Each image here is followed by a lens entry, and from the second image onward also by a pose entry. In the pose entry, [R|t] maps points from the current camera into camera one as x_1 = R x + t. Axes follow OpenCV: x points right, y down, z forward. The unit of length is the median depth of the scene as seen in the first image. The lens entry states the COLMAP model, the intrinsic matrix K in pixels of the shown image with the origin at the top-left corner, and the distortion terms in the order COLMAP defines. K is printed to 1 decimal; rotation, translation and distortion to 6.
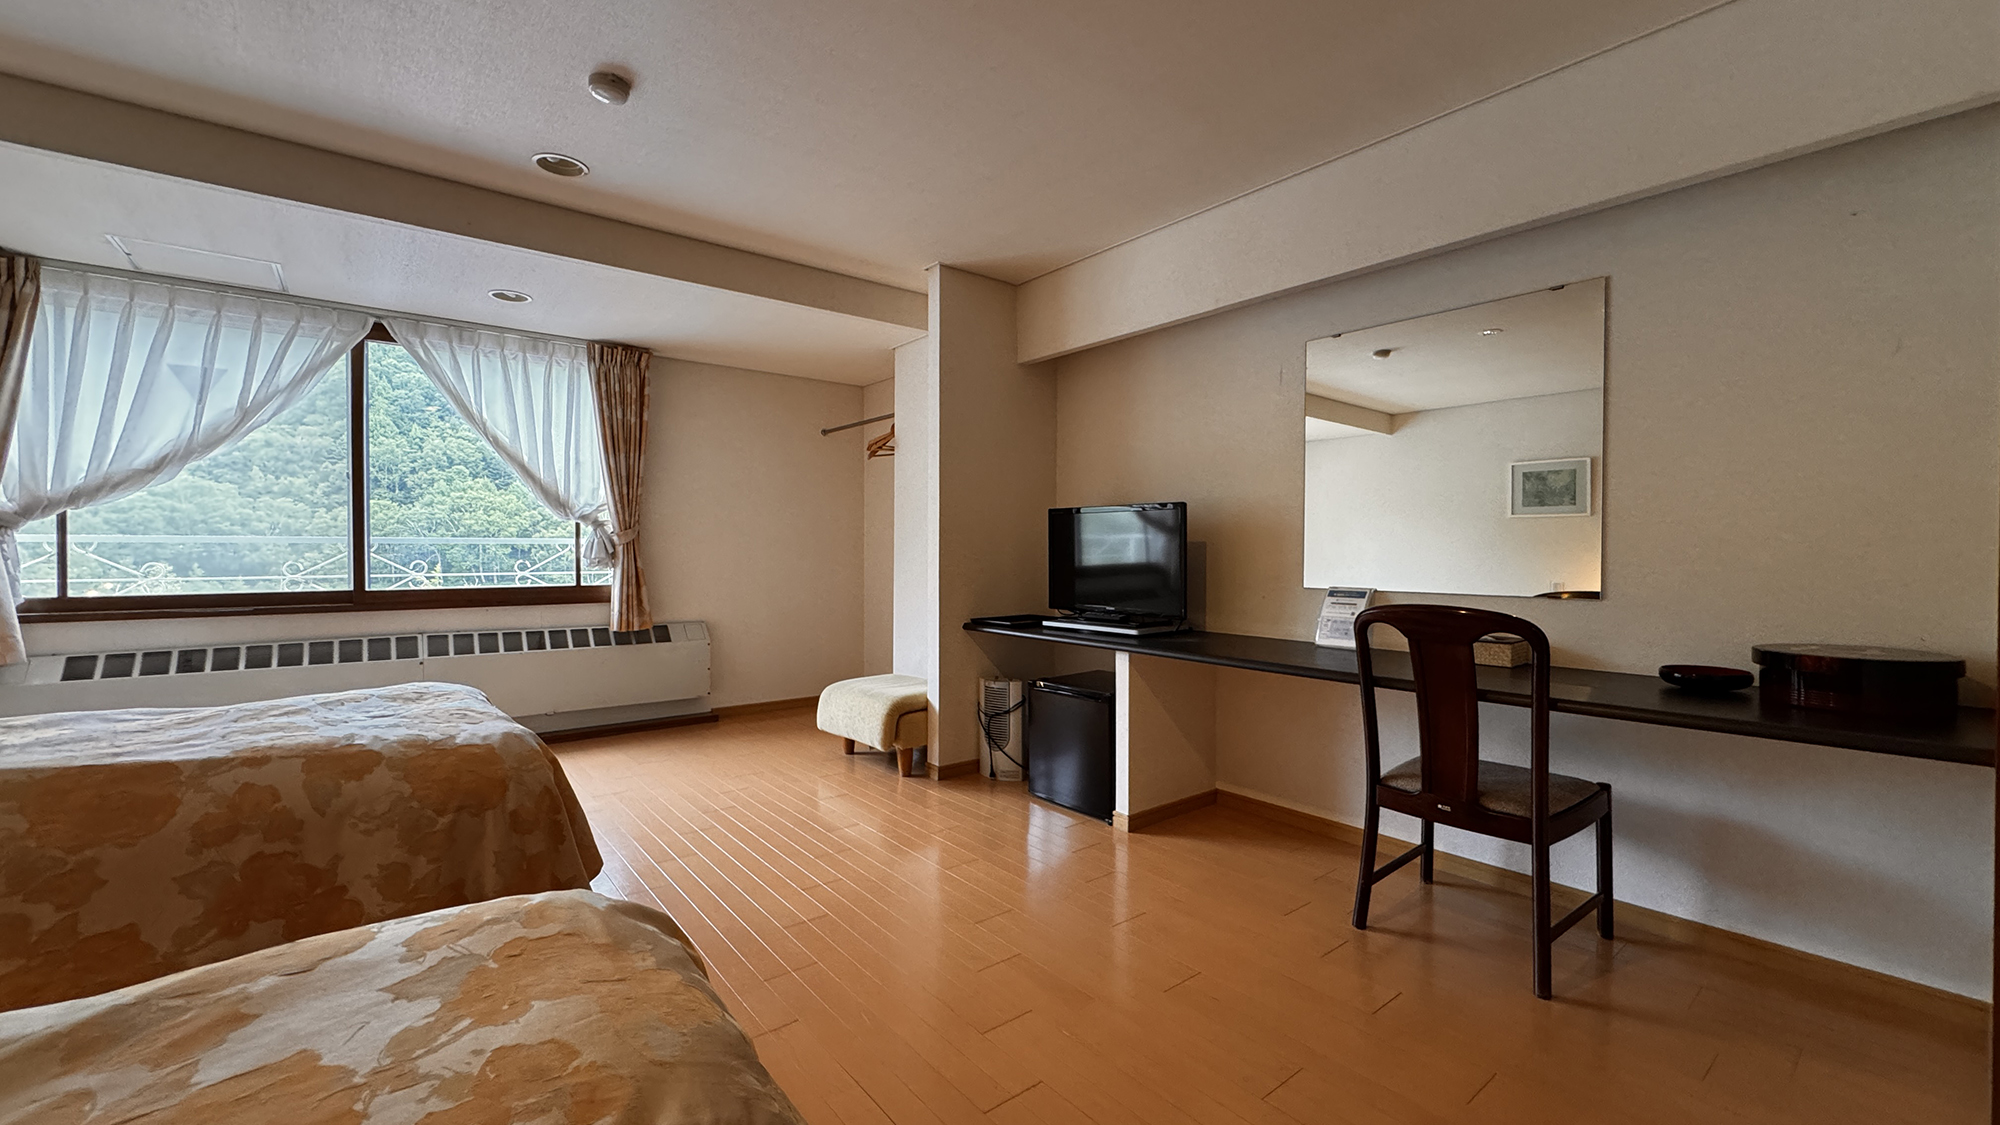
lens RADIAL K [[800.4, 0, 1000.8], [0, 800.4, 556.0], [0, 0, 1]] dist [-0.000384, -0.000247]
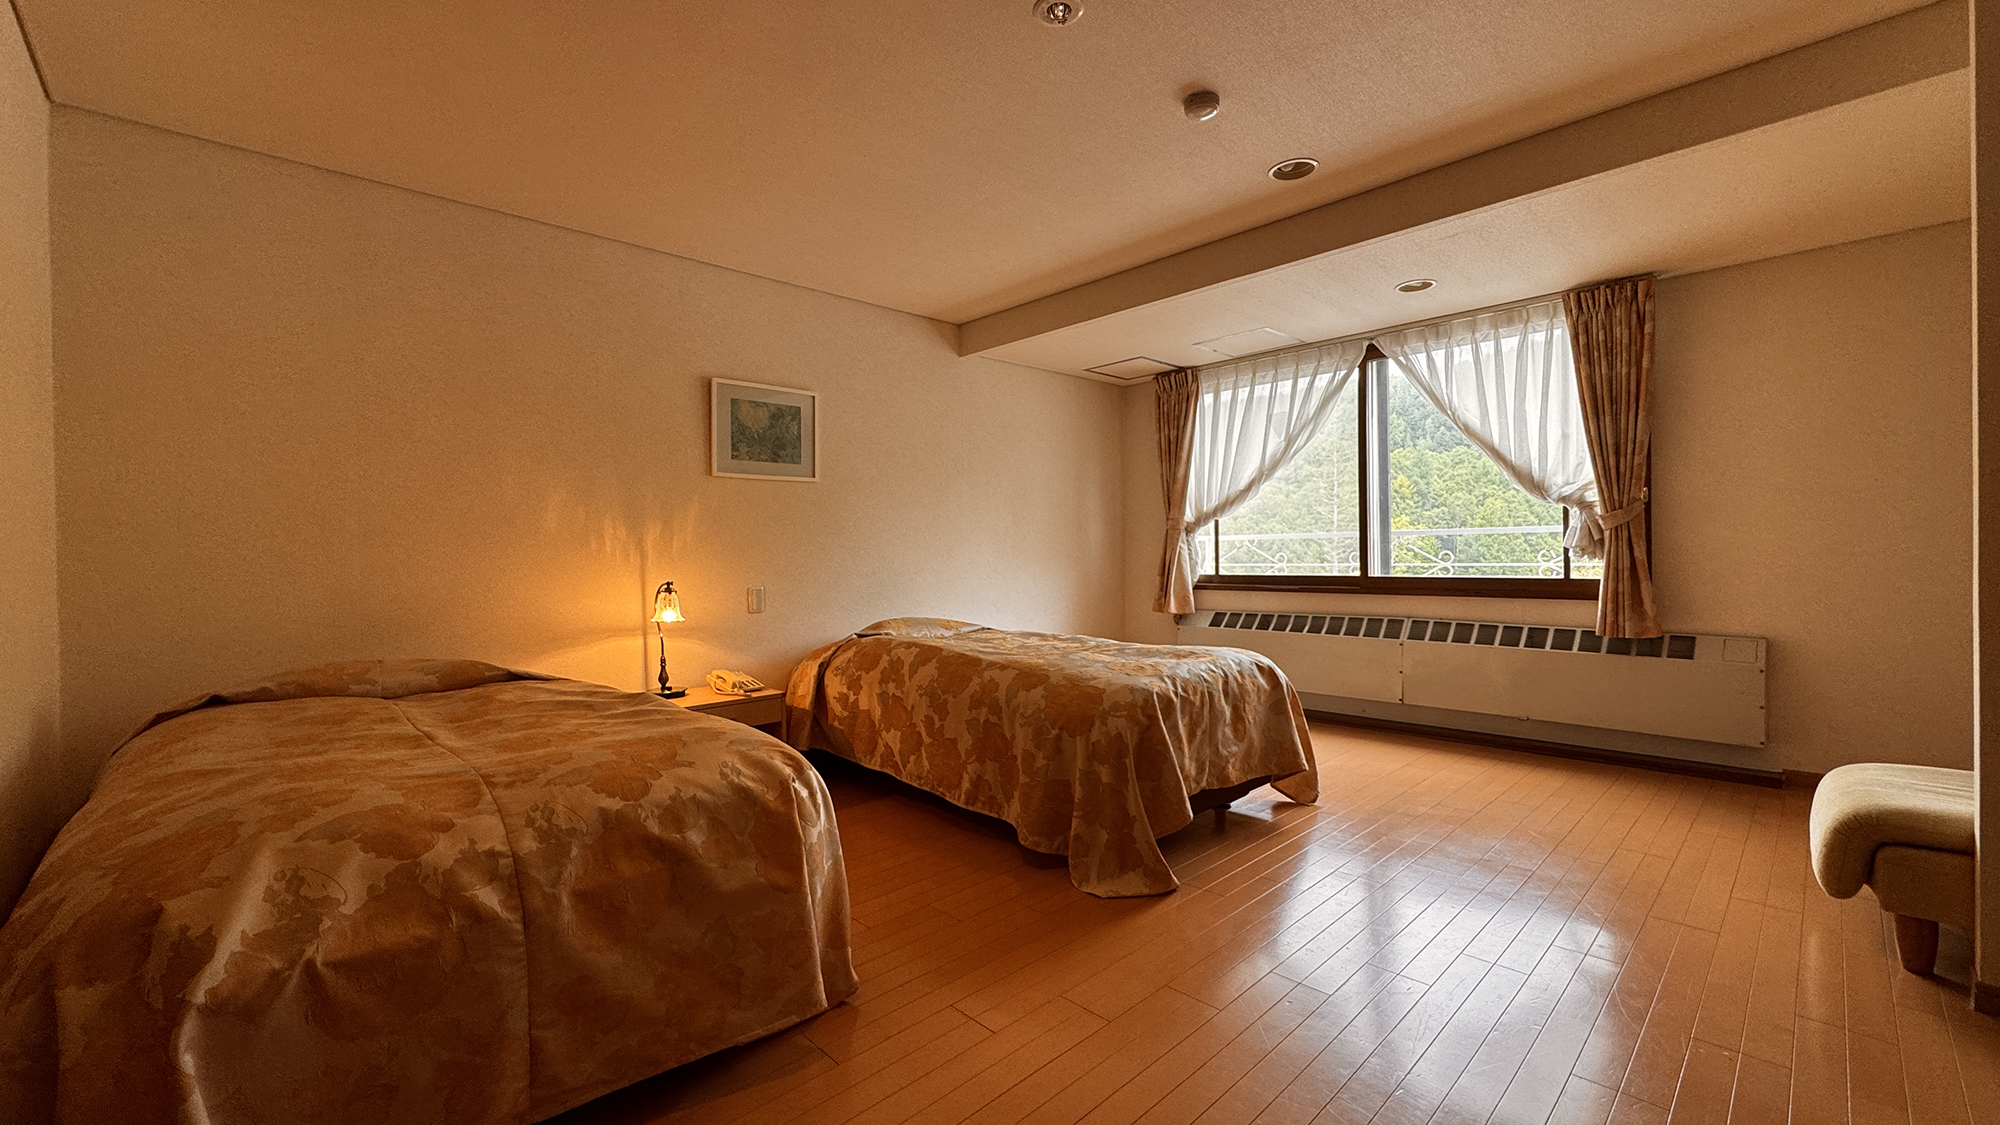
lens RADIAL K [[800.4, 0, 995.8], [0, 800.4, 560.8], [0, 0, 1]] dist [-0.000384, -0.000247]
pose [[0.082668, 0.005710, -0.996561, 0.290195], [0.007302, 0.999953, 0.006335, 0.007925], [0.996550, -0.007801, 0.082623, 0.327848]]
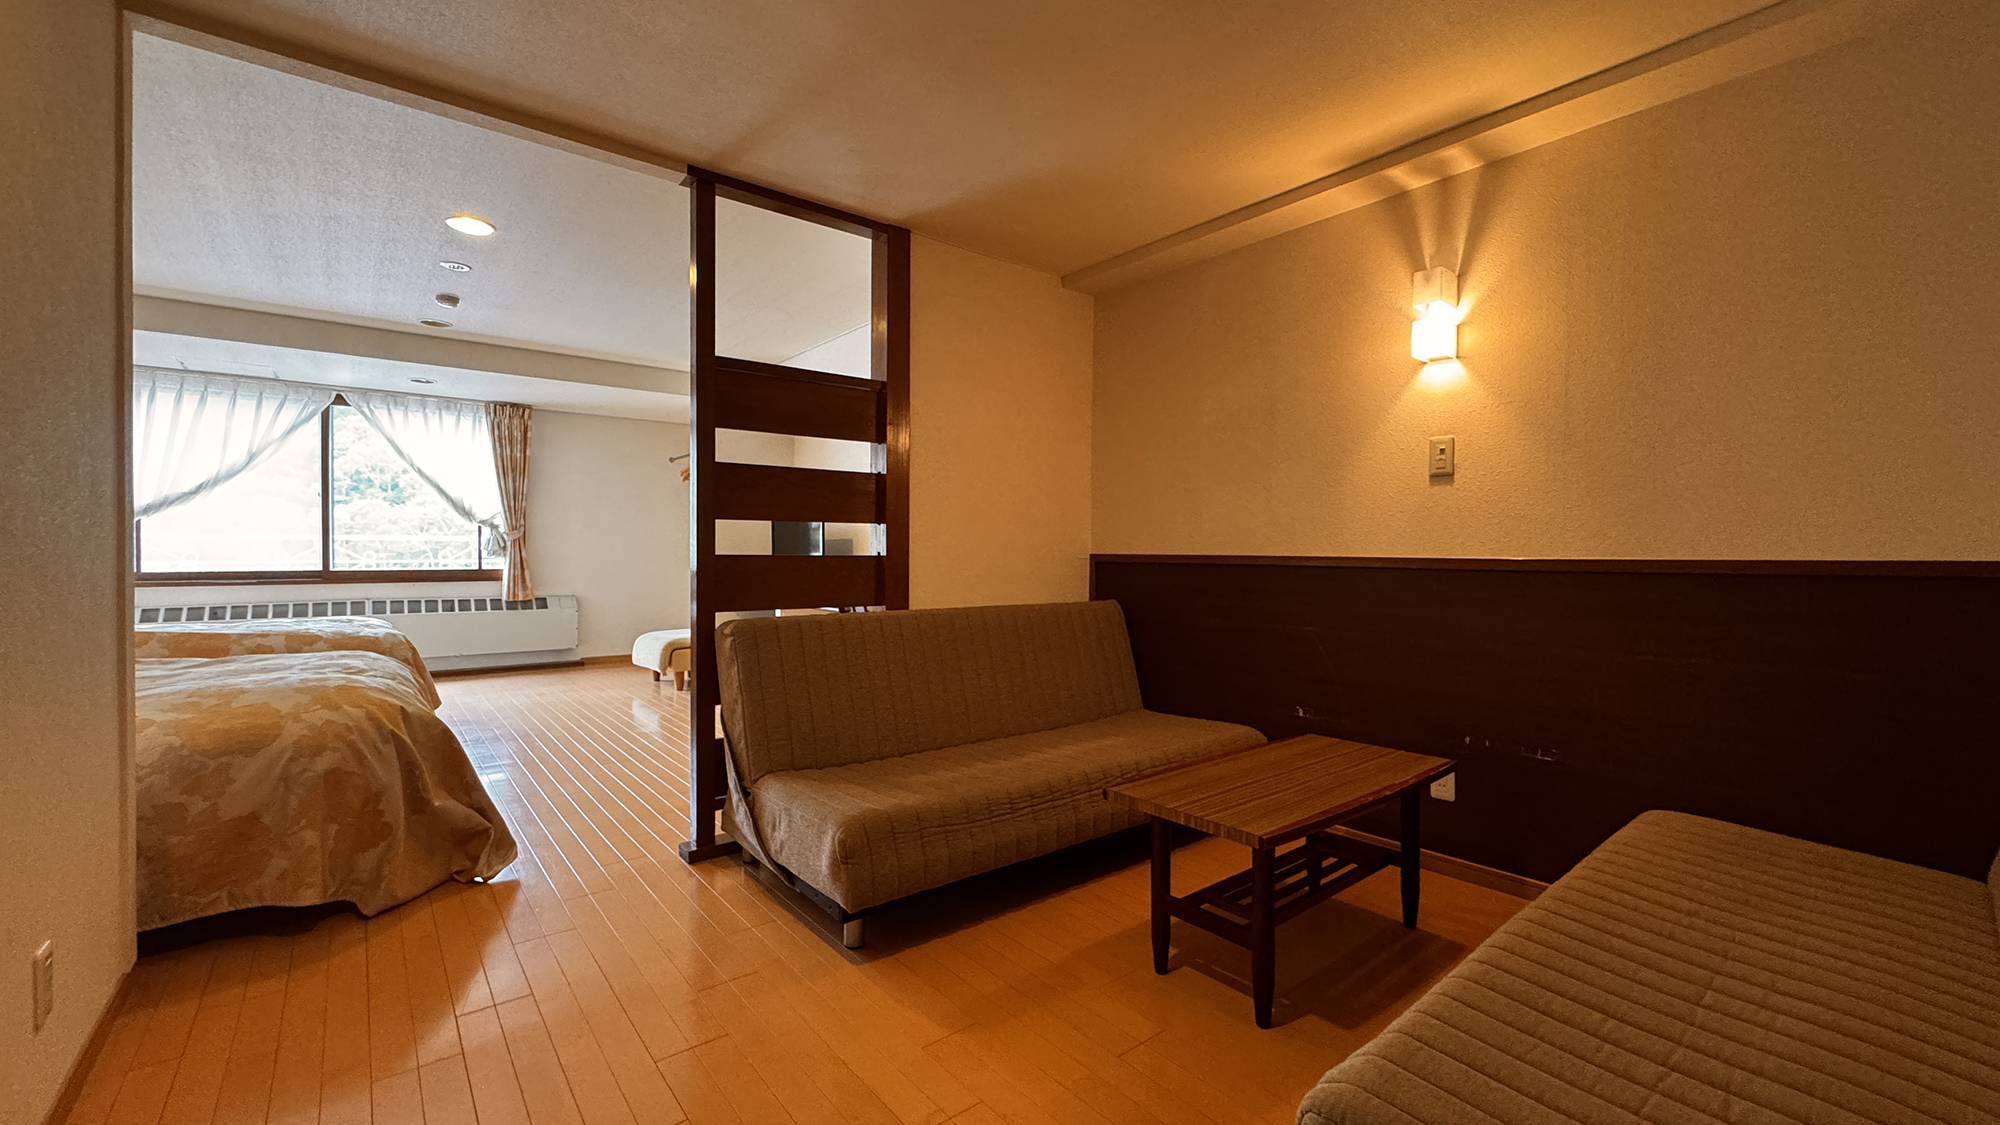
lens RADIAL K [[800.4, 0, 1002.5], [0, 800.4, 556.4], [0, 0, 1]] dist [-0.000384, -0.000247]
pose [[0.999945, 0.002690, -0.010174, 0.450735], [-0.002693, 0.999996, -0.000307, 0.012528], [0.010173, 0.000335, 0.999948, -0.458822]]
